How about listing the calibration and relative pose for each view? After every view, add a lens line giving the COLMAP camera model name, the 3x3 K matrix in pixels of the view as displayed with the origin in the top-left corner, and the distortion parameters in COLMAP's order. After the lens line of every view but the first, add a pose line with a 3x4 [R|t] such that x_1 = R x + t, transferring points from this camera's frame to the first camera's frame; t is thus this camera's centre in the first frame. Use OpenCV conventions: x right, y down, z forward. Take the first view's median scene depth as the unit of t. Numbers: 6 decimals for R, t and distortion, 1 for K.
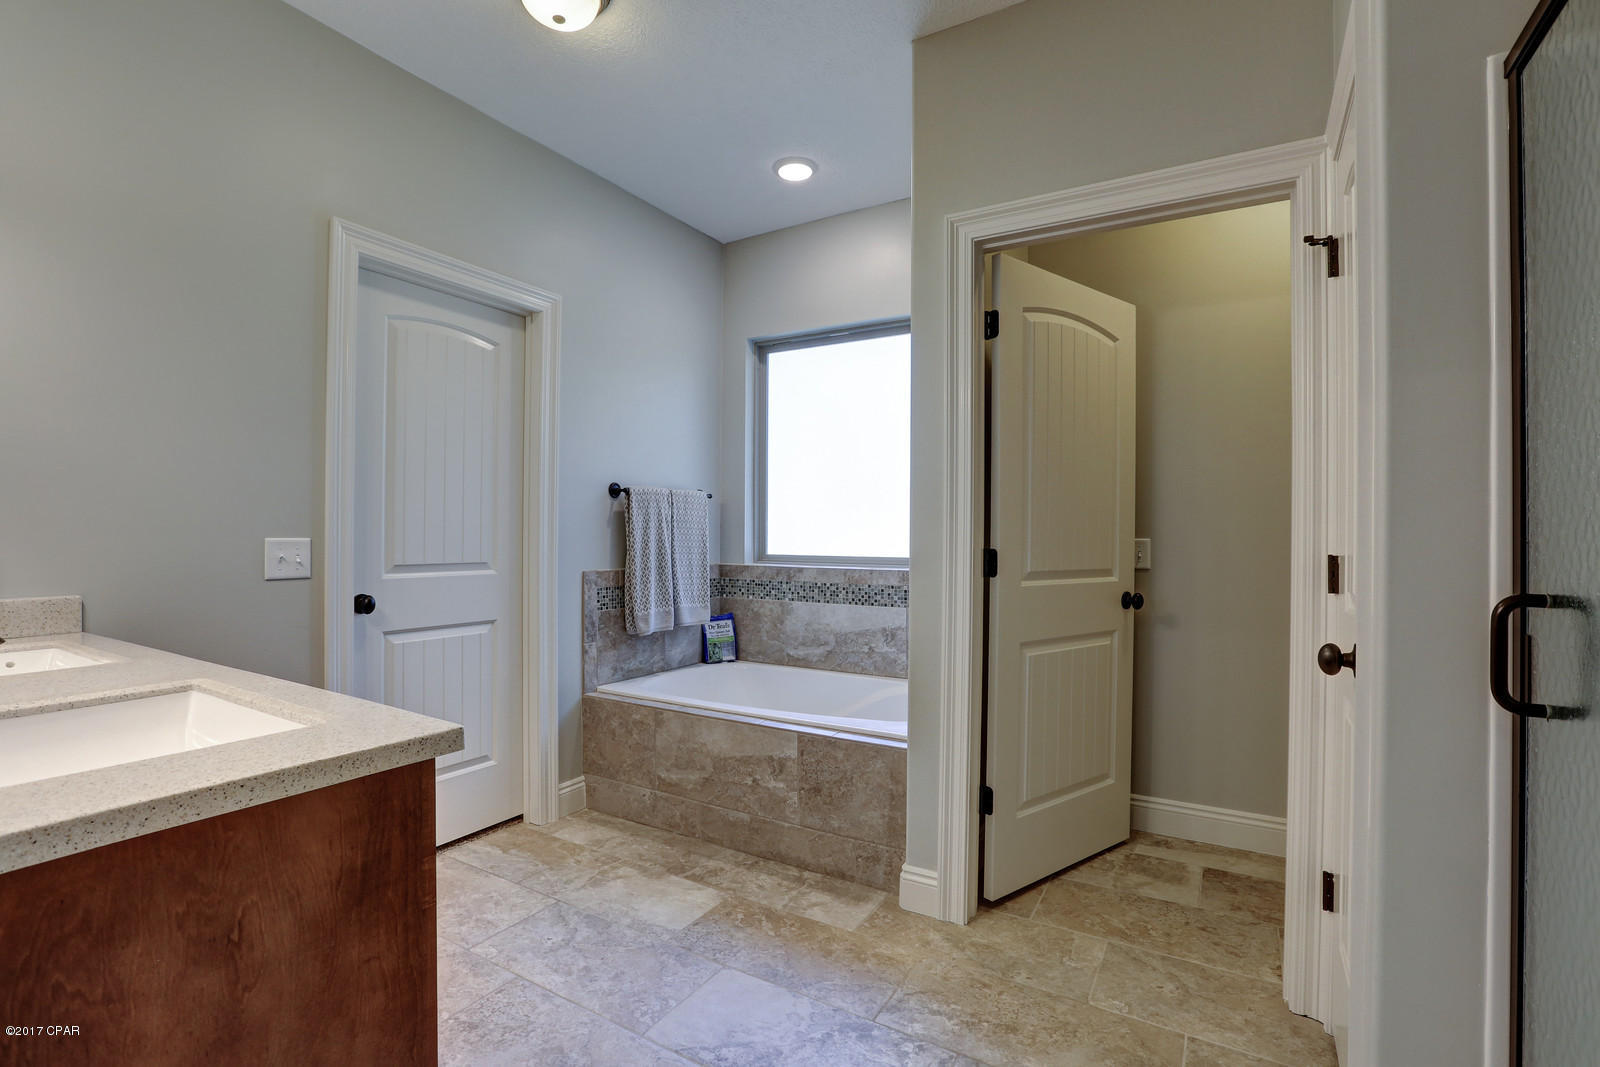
lens RADIAL K [[733.8, 0, 797.4], [0, 733.8, 540.0], [0, 0, 1]] dist [-0.047276, 0.015310]
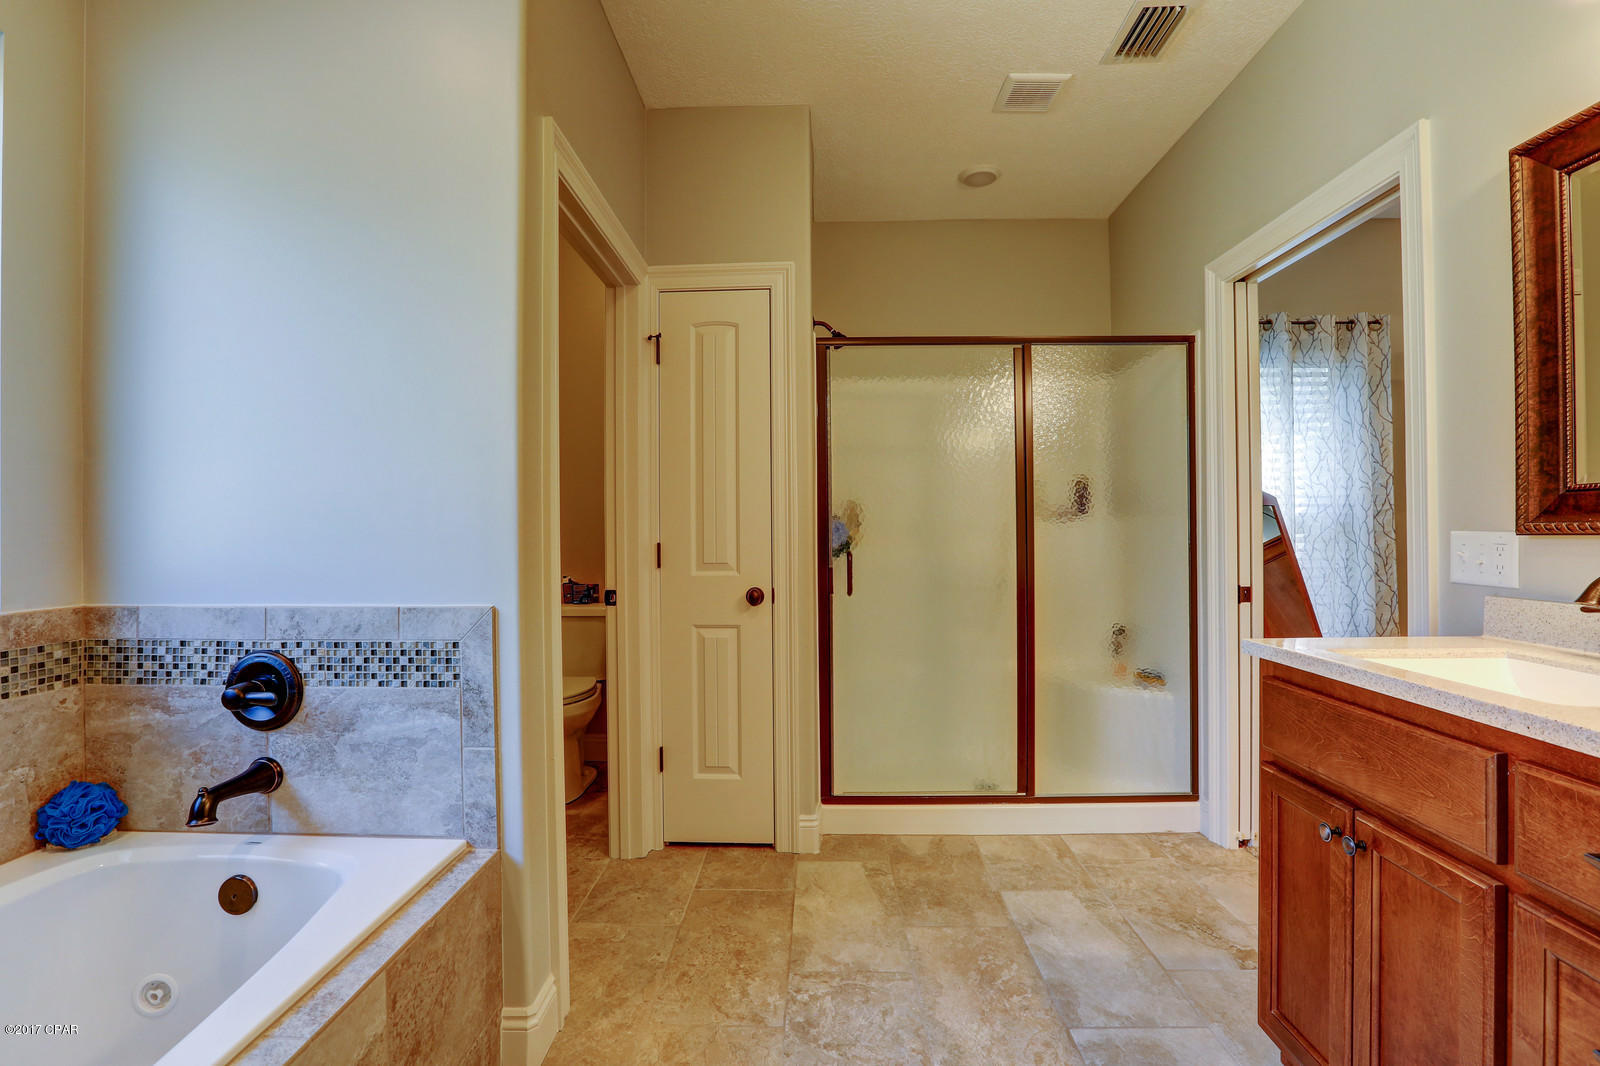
lens RADIAL K [[733.8, 0, 804.6], [0, 733.8, 530.4], [0, 0, 1]] dist [-0.047276, 0.015310]
pose [[-0.505637, -0.002844, 0.862742, -0.766826], [0.008926, 0.999924, 0.008527, -0.015942], [-0.862700, 0.012013, -0.505573, 1.490644]]
